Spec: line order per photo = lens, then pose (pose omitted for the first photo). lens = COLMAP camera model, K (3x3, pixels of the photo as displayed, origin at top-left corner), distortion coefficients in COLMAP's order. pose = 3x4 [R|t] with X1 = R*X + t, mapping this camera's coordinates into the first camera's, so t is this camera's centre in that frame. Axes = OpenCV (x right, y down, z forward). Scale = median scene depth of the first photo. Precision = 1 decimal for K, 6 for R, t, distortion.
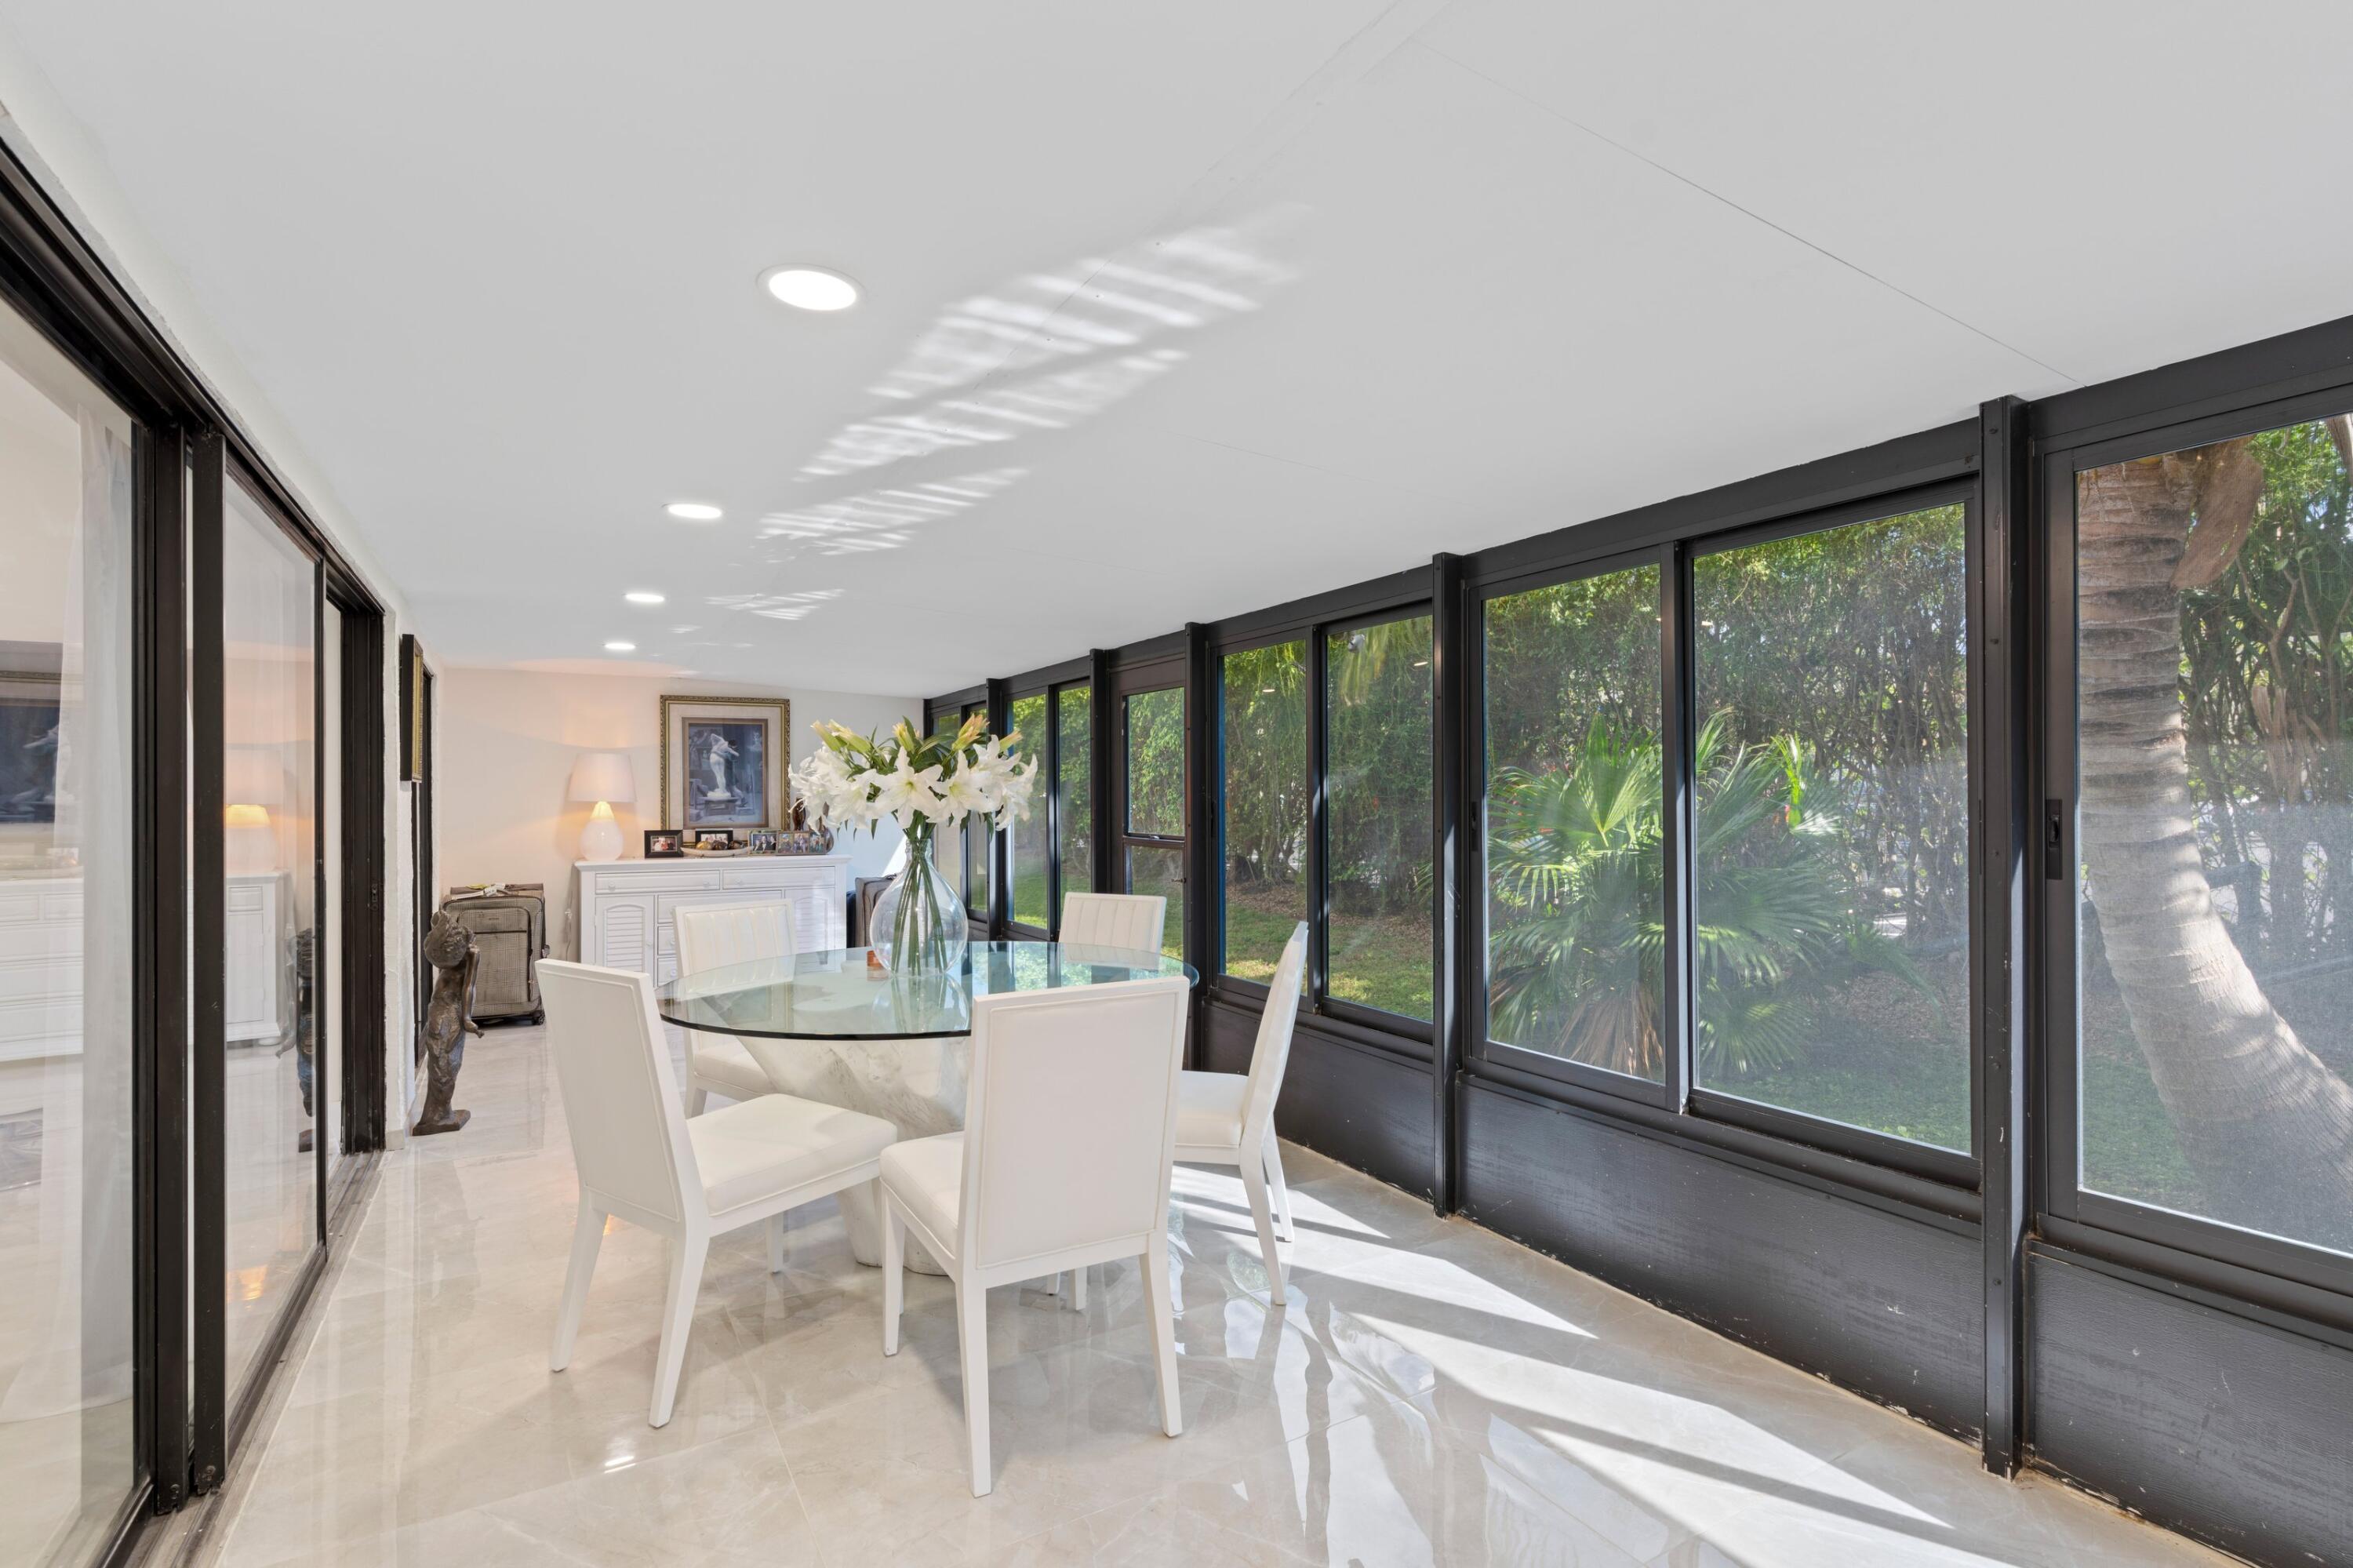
lens RADIAL K [[1078.1, 0, 1180.2], [0, 1078.1, 789.3], [0, 0, 1]] dist [-0.001378, 0.001445]
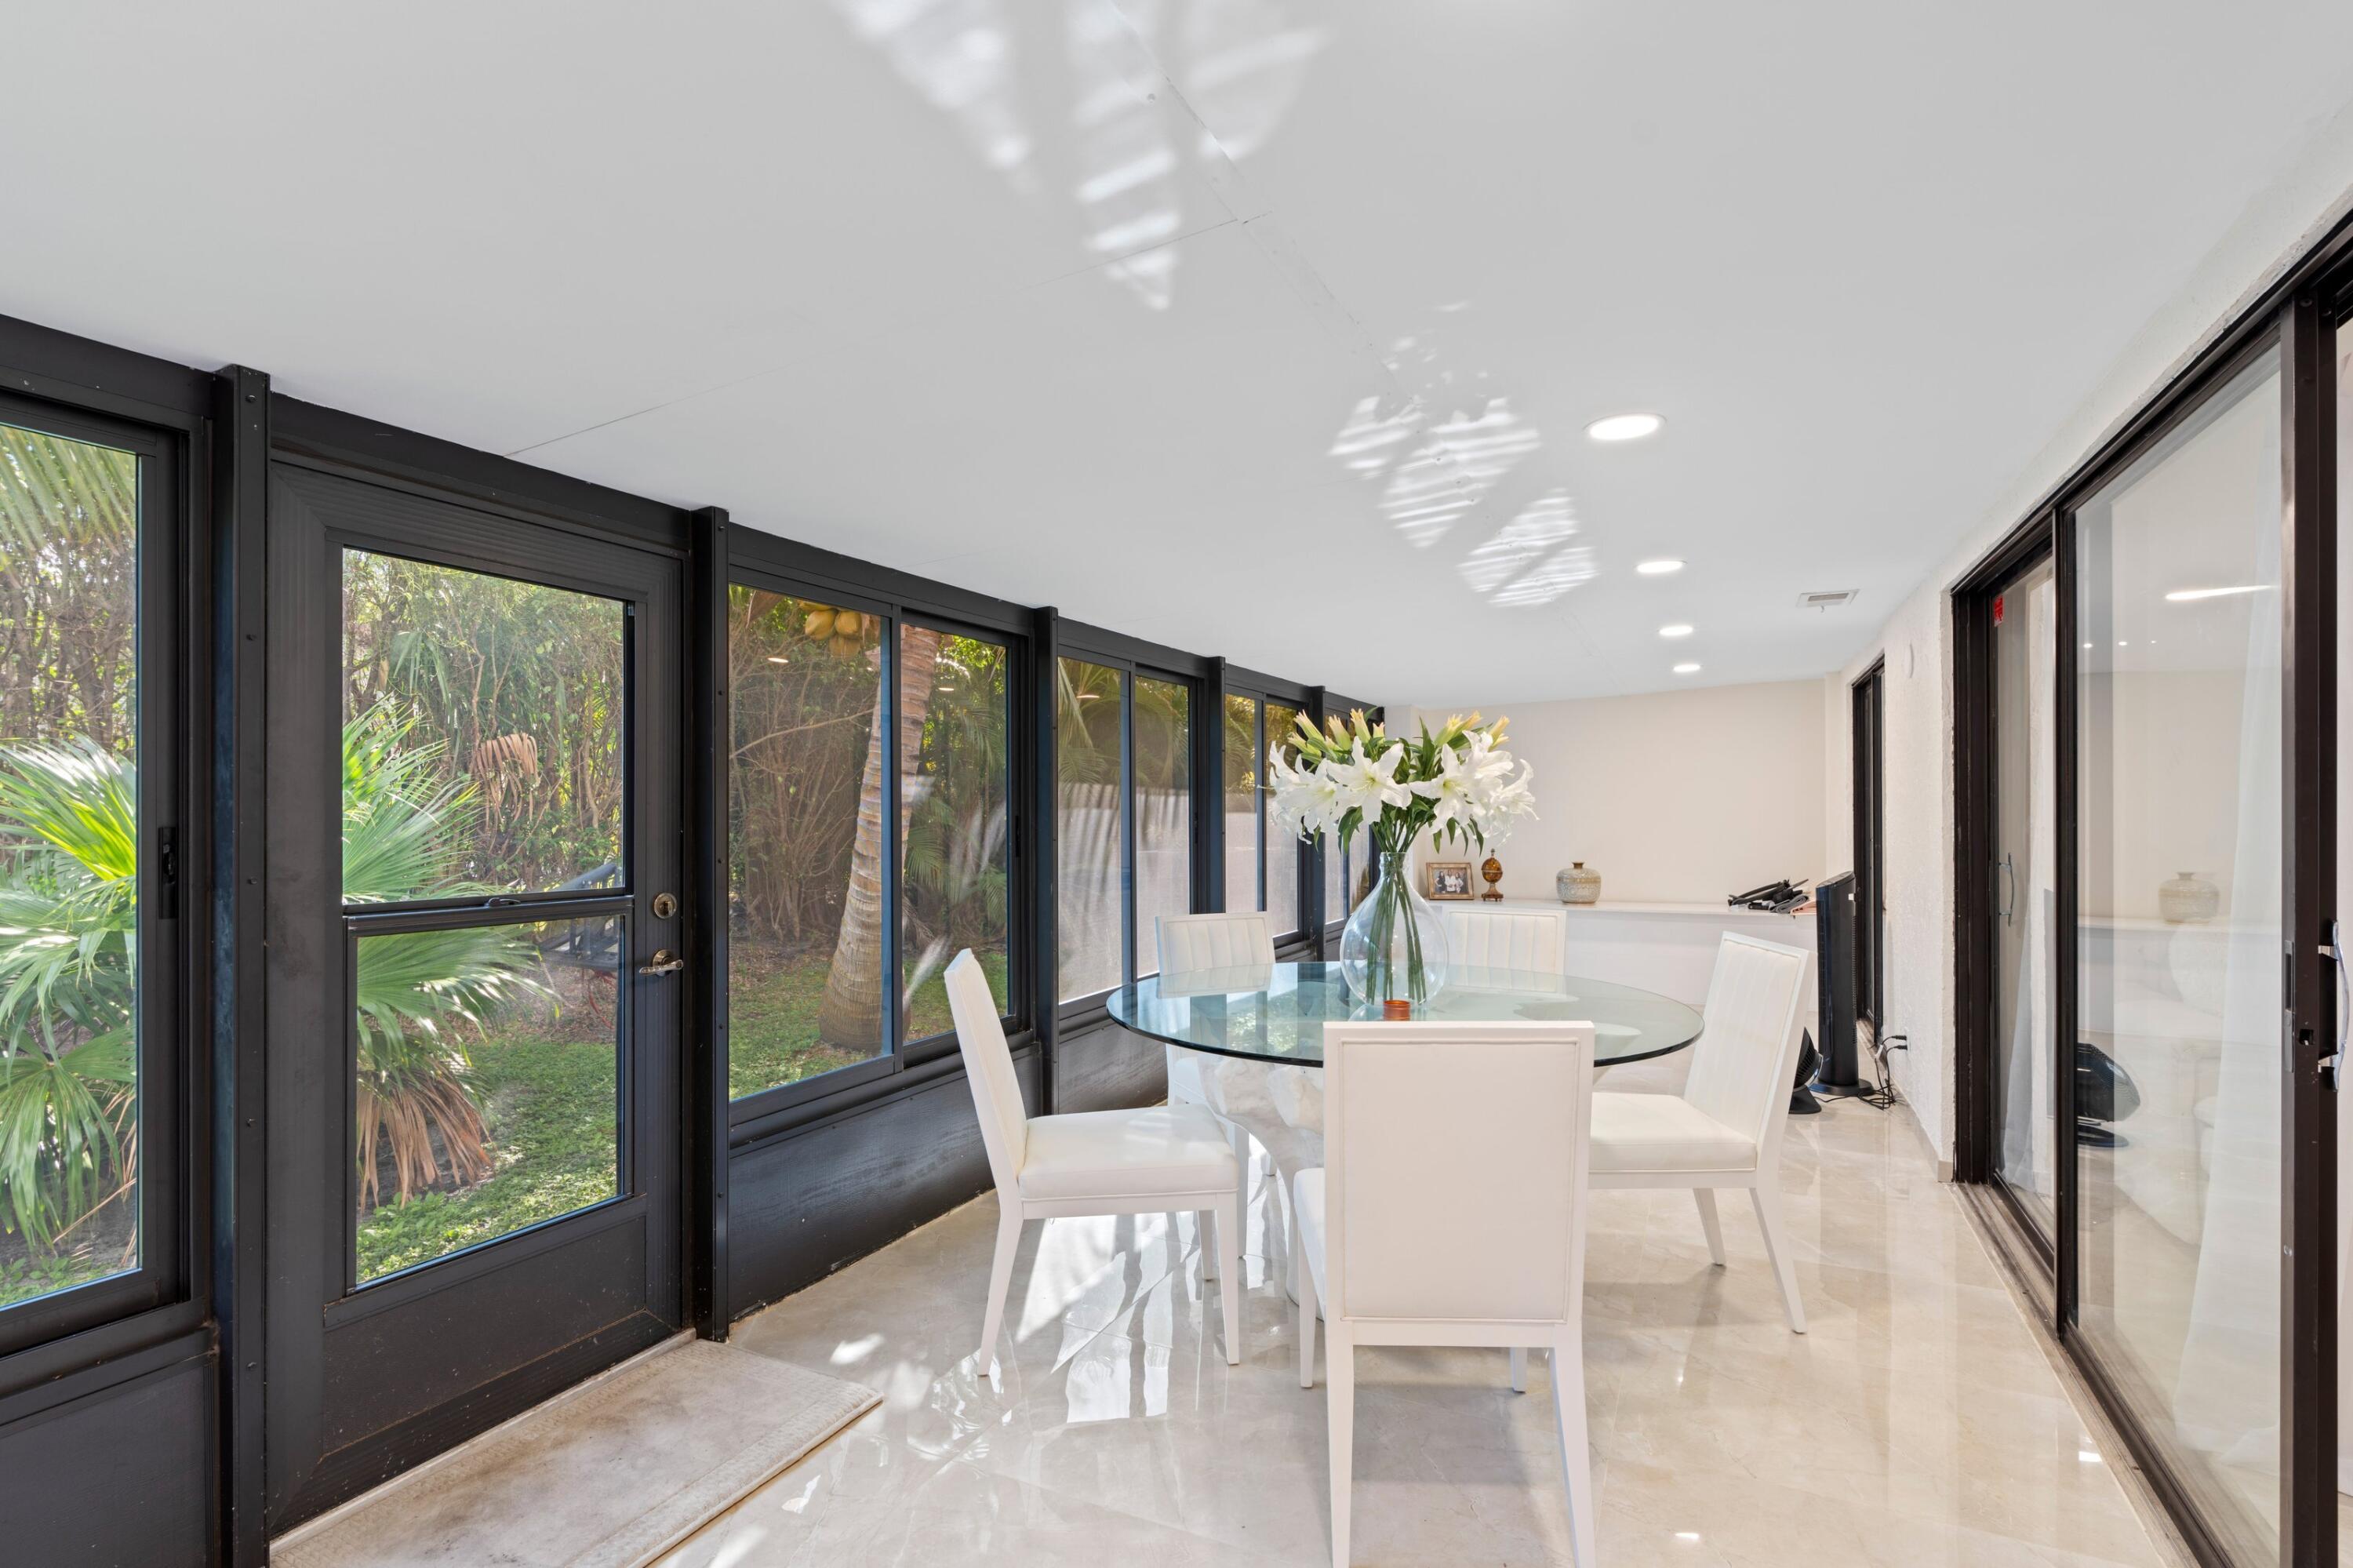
lens RADIAL K [[1078.1, 0, 1177.5], [0, 1078.1, 803.5], [0, 0, 1]] dist [-0.001378, 0.001445]
pose [[-0.534967, -0.000354, 0.844873, -0.906925], [-0.012412, 0.999895, -0.007440, 0.009360], [-0.844782, -0.014466, -0.534915, 1.650319]]
